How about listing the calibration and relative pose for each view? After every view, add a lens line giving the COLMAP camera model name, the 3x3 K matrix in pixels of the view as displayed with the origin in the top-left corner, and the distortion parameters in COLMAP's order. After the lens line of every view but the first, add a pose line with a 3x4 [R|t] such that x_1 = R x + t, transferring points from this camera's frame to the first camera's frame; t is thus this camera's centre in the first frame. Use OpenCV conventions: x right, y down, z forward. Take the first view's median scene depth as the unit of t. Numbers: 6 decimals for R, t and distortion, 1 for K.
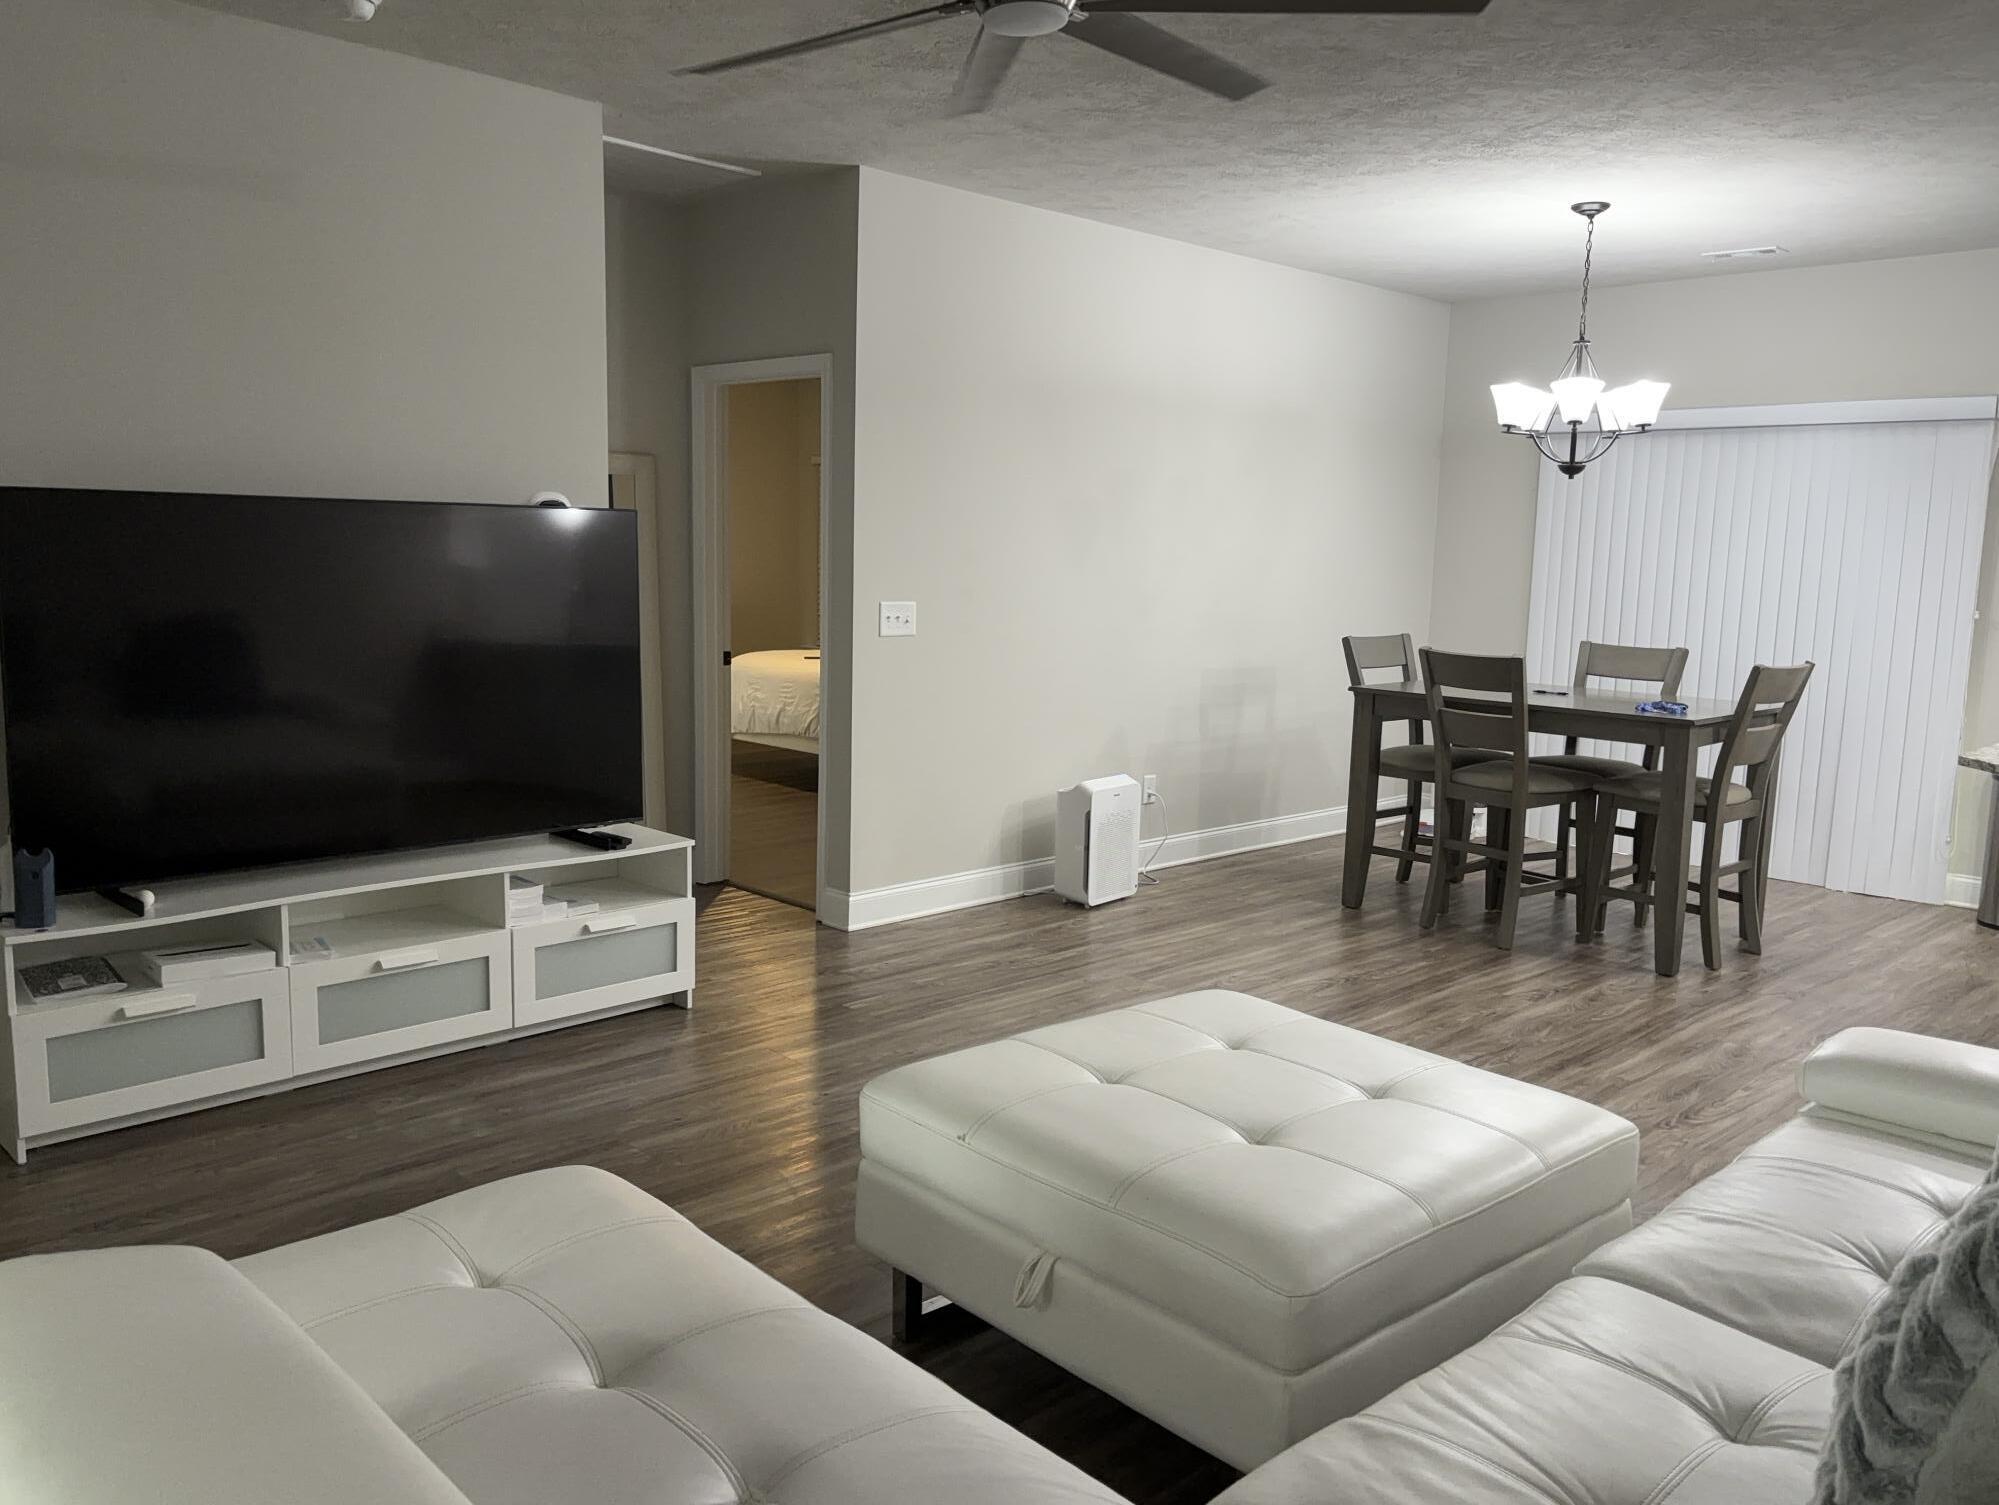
lens RADIAL K [[1538.1, 0, 995.4], [0, 1538.1, 764.9], [0, 0, 1]] dist [0.070920, -0.071078]
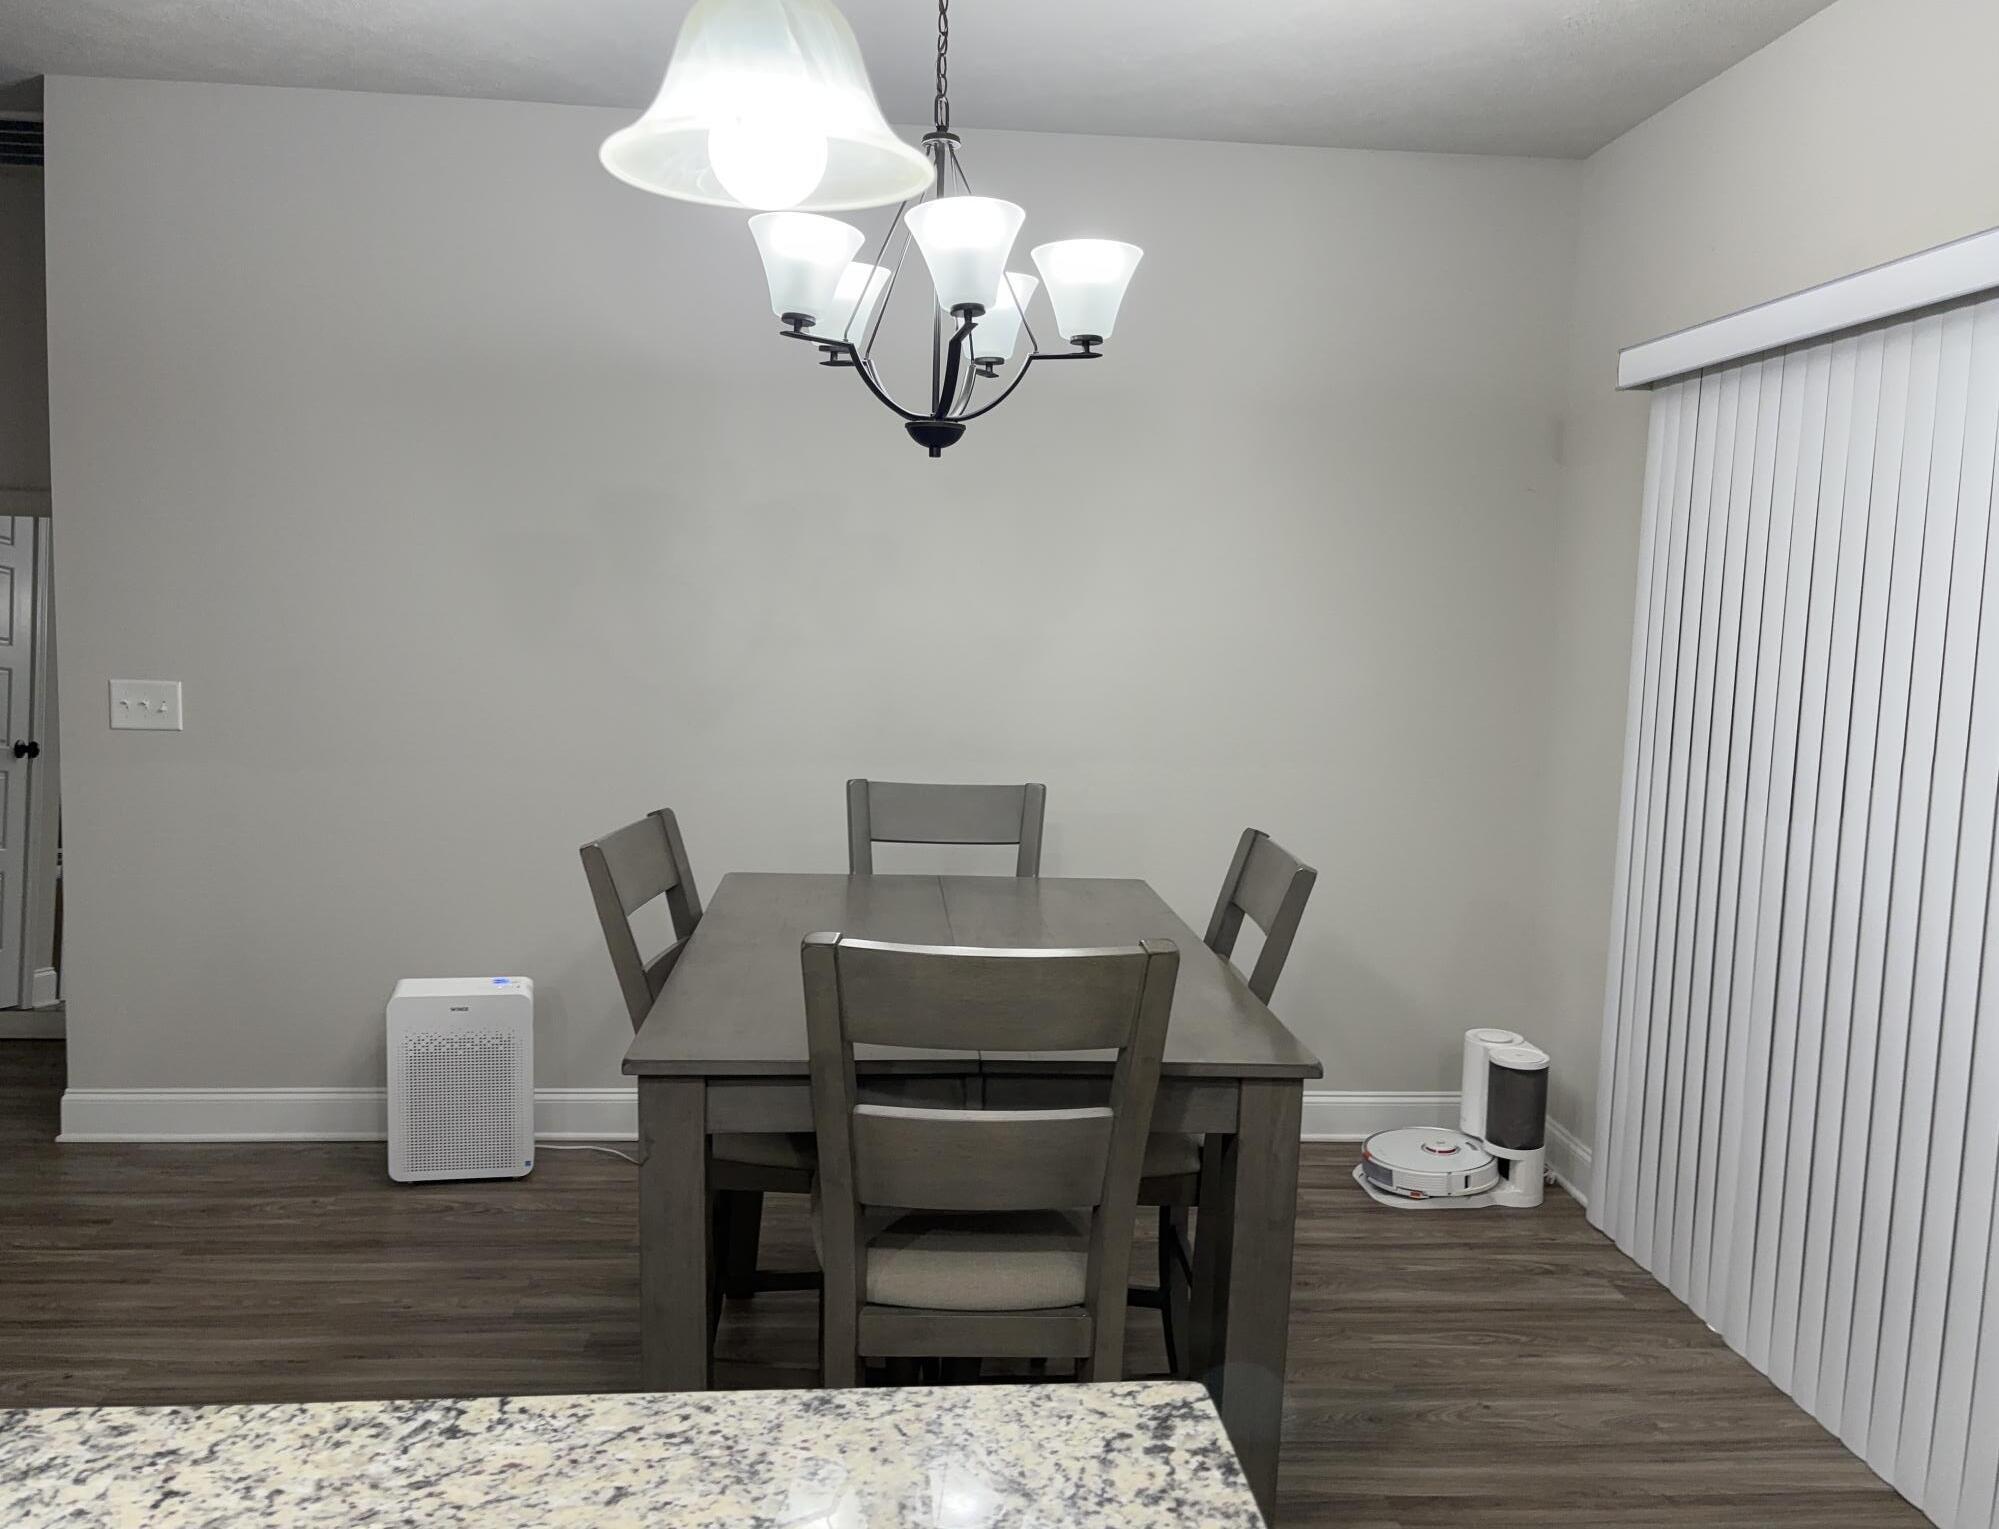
lens RADIAL K [[1582.9, 0, 999.5], [0, 1582.9, 764.5], [0, 0, 1]] dist [0.008164, -0.000248]
pose [[0.800106, 0.064709, -0.596358, 0.661075], [-0.102846, 0.994242, -0.030102, -0.084685], [0.590976, 0.085418, 0.802154, 0.653840]]
